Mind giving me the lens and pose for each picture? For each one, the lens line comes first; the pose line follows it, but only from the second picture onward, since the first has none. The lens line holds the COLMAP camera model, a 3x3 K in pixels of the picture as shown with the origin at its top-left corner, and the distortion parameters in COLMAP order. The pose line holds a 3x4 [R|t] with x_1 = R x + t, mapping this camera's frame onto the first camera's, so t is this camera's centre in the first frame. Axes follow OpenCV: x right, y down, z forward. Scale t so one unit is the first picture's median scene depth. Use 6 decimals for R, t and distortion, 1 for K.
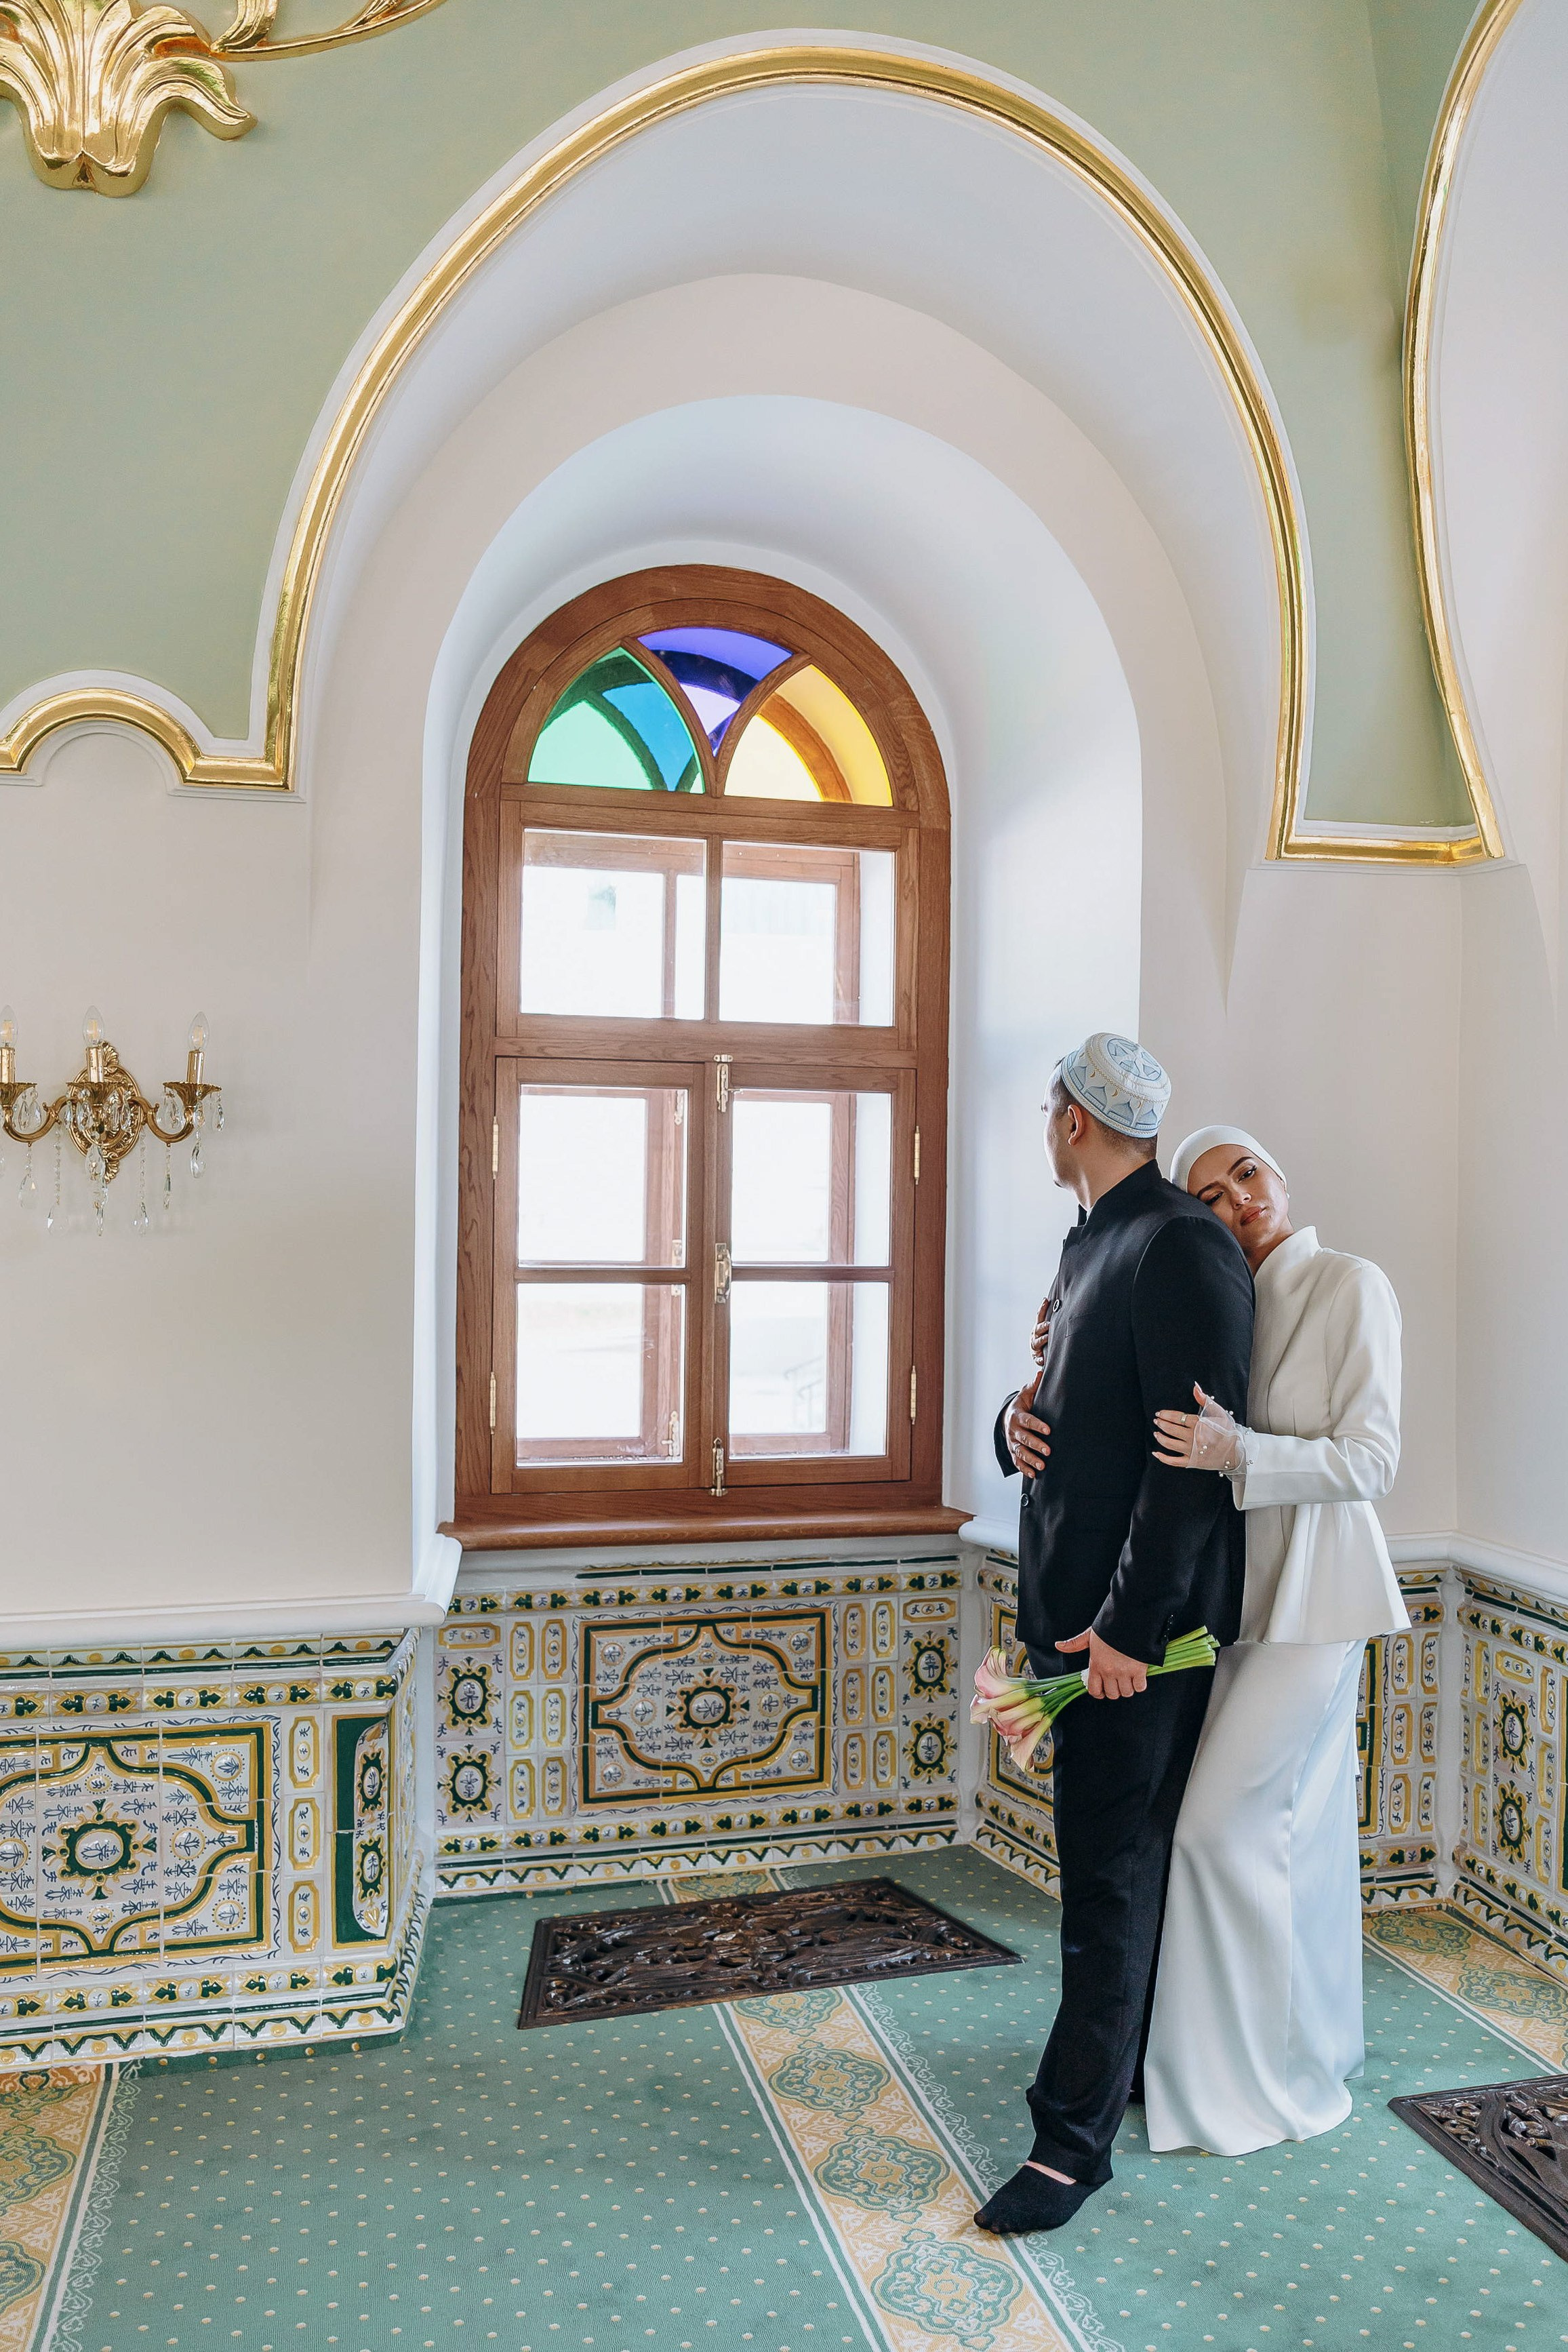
lens RADIAL K [[1928.6, 0, 787.7], [0, 1928.6, 1216.8], [0, 0, 1]] dist [-0.052596, 0.011608]
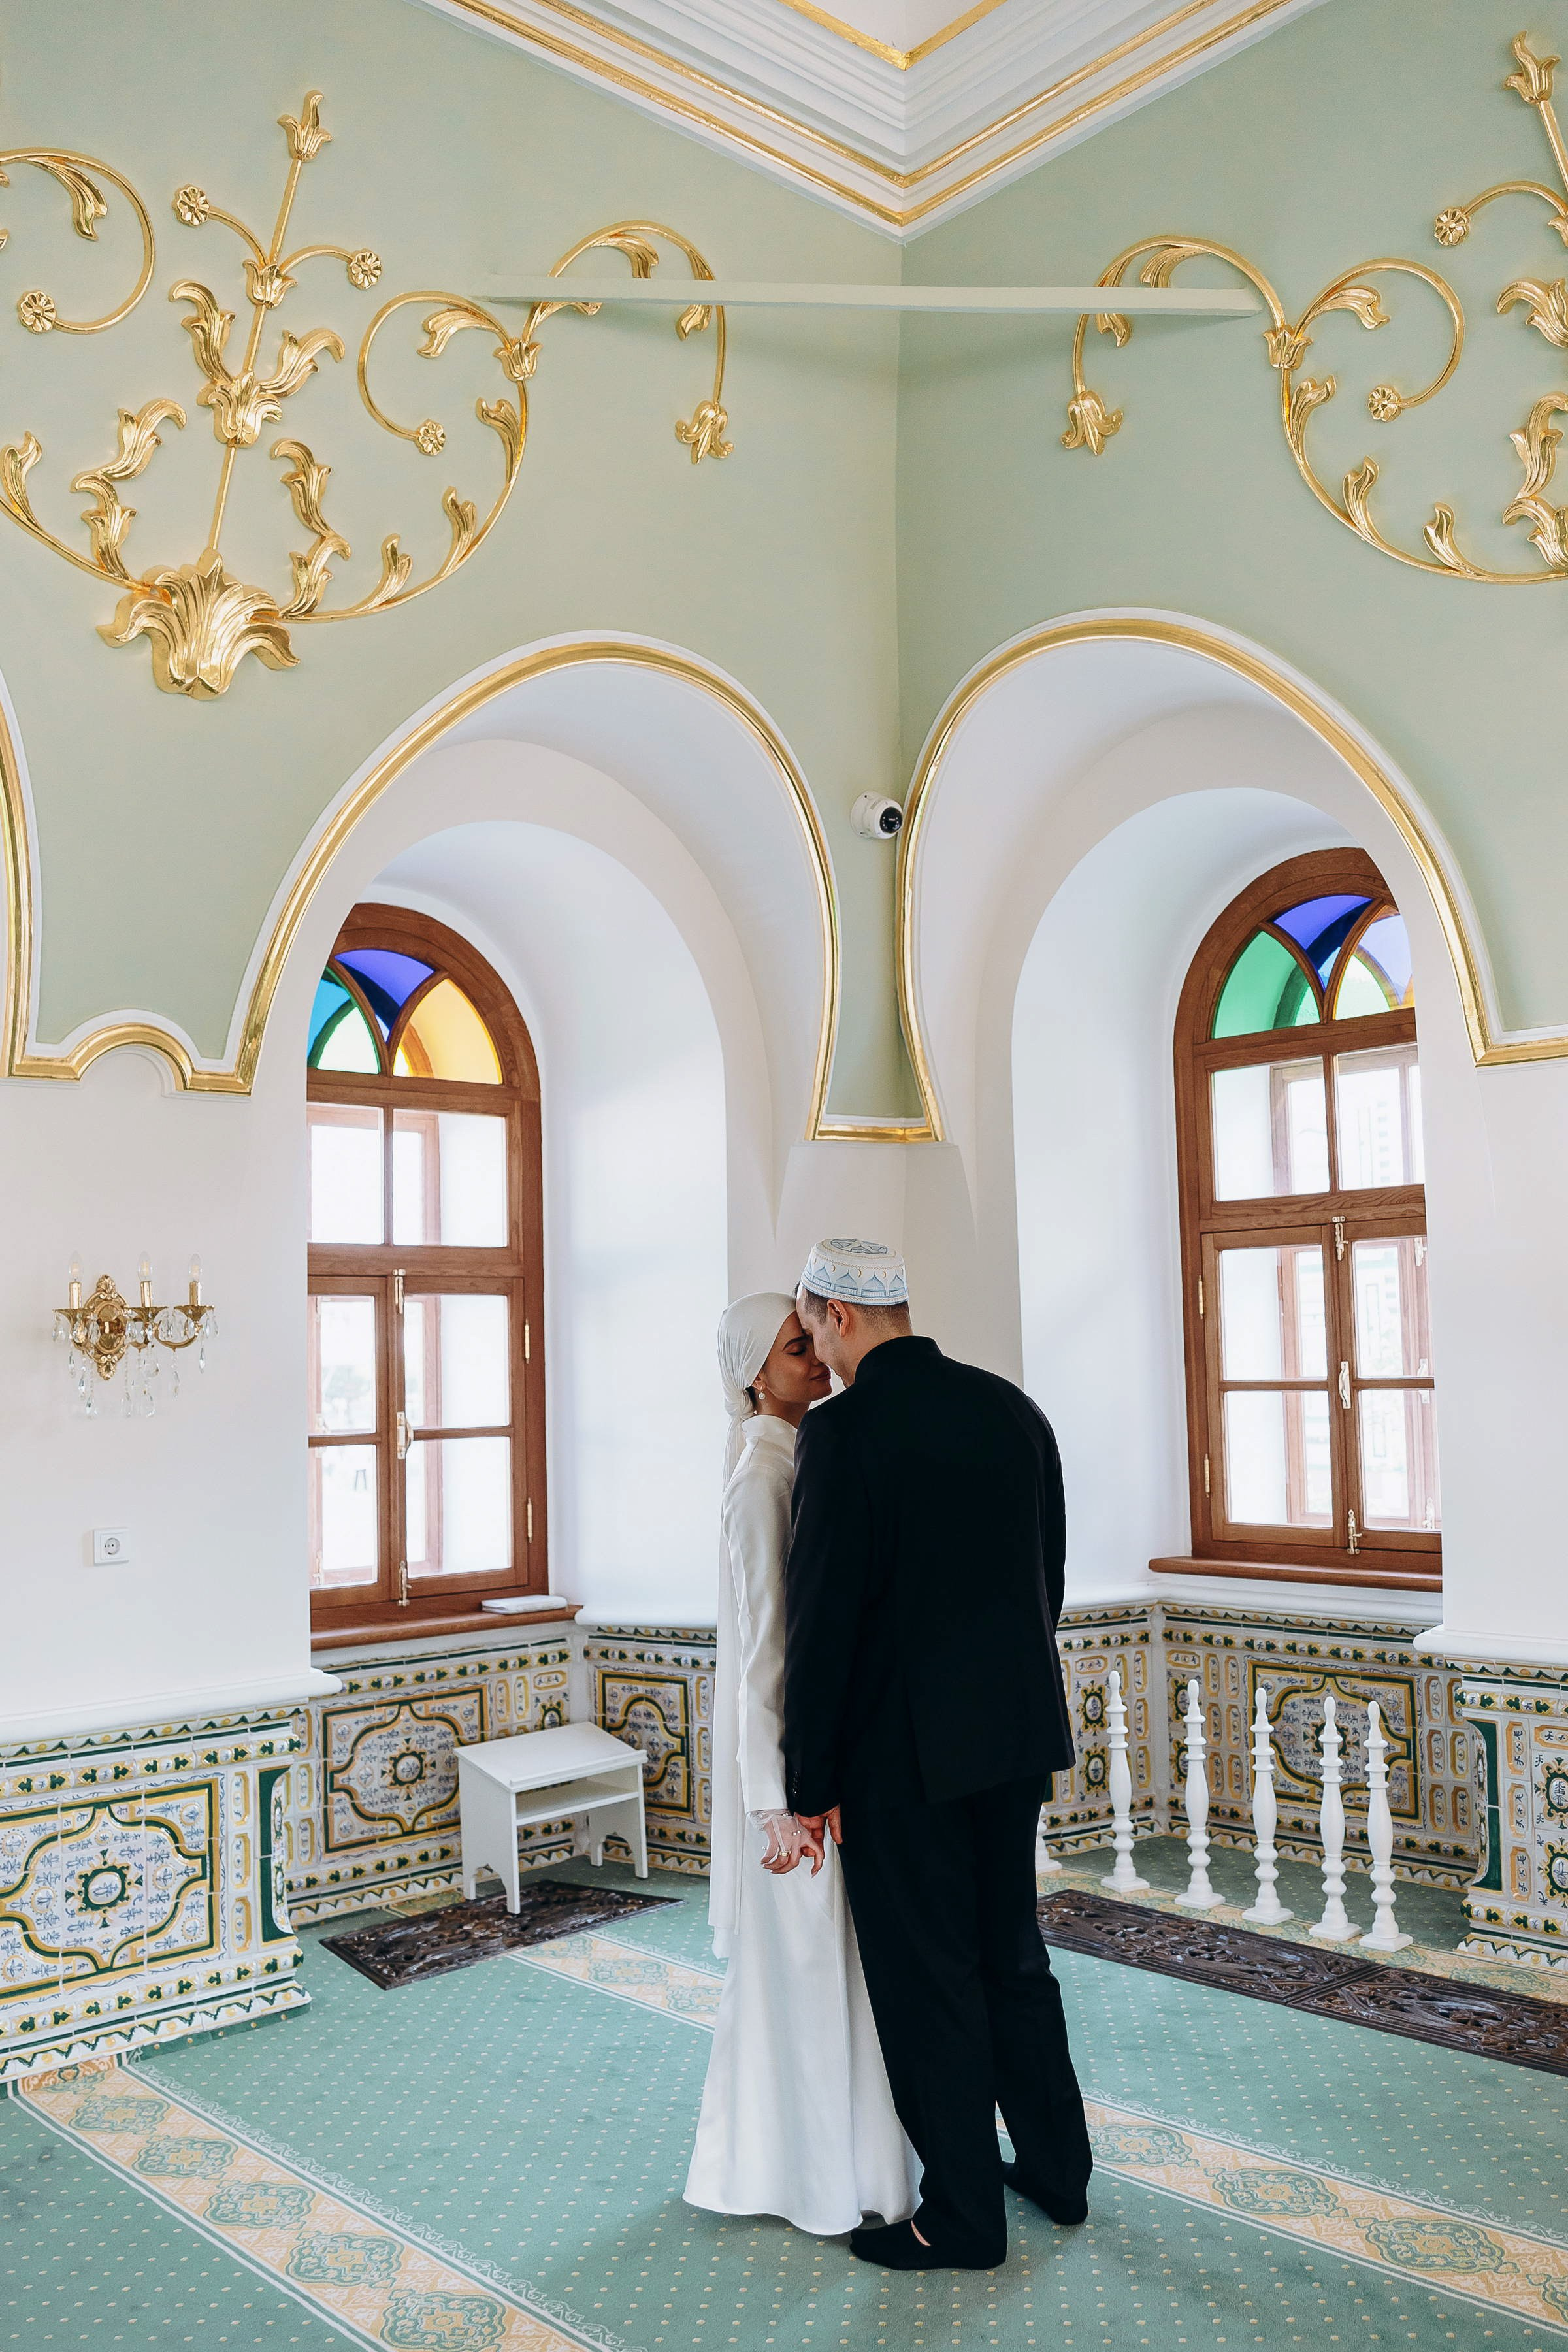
lens RADIAL K [[2051.0, 0, 771.5], [0, 2051.0, 1212.0], [0, 0, 1]] dist [-0.055779, 0.008128]
pose [[0.891710, -0.001411, 0.452606, -0.492028], [0.040708, 0.996192, -0.077096, -0.005044], [-0.450774, 0.087172, 0.888372, -0.412161]]
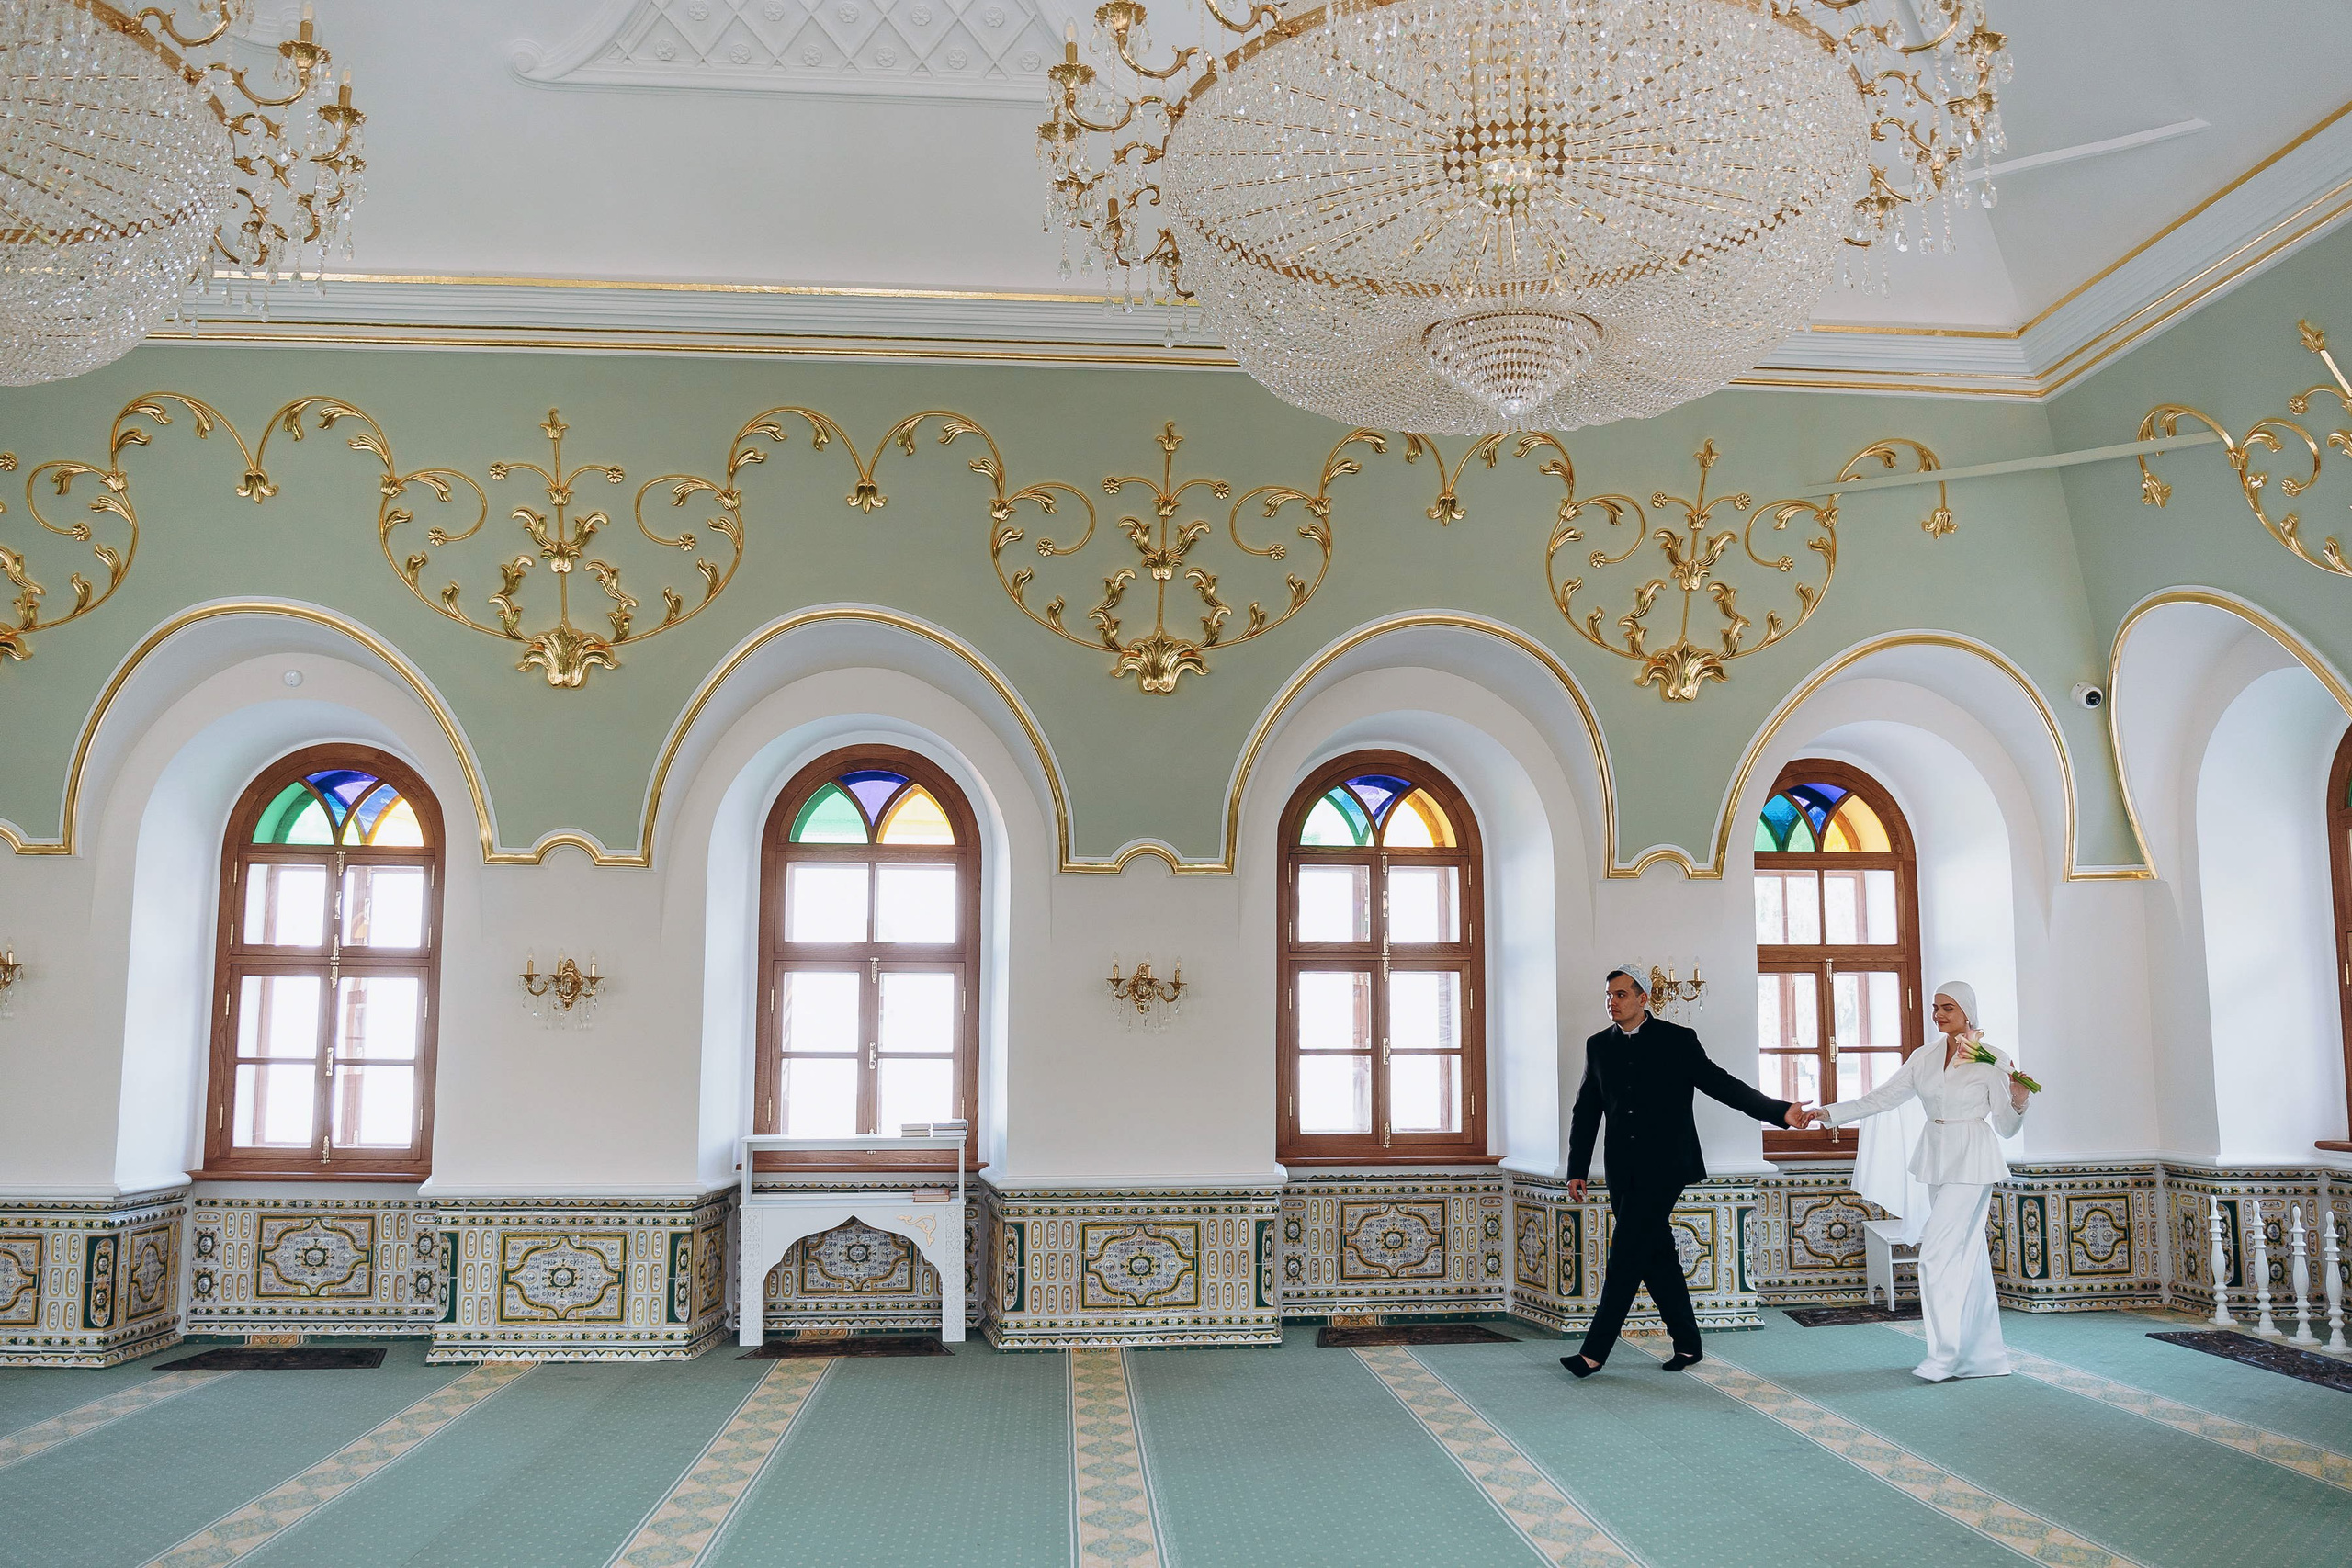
lens RADIAL K [[1805.0, 0, 1171.1], [0, 1805.0, 801.3], [0, 0, 1]] dist [-0.099603, 0.056510]
pose [[0.983474, -0.033690, -0.177885, -0.492007], [0.008983, 0.990404, -0.137909, 0.023827], [0.180824, 0.134032, 0.974340, -1.511368]]
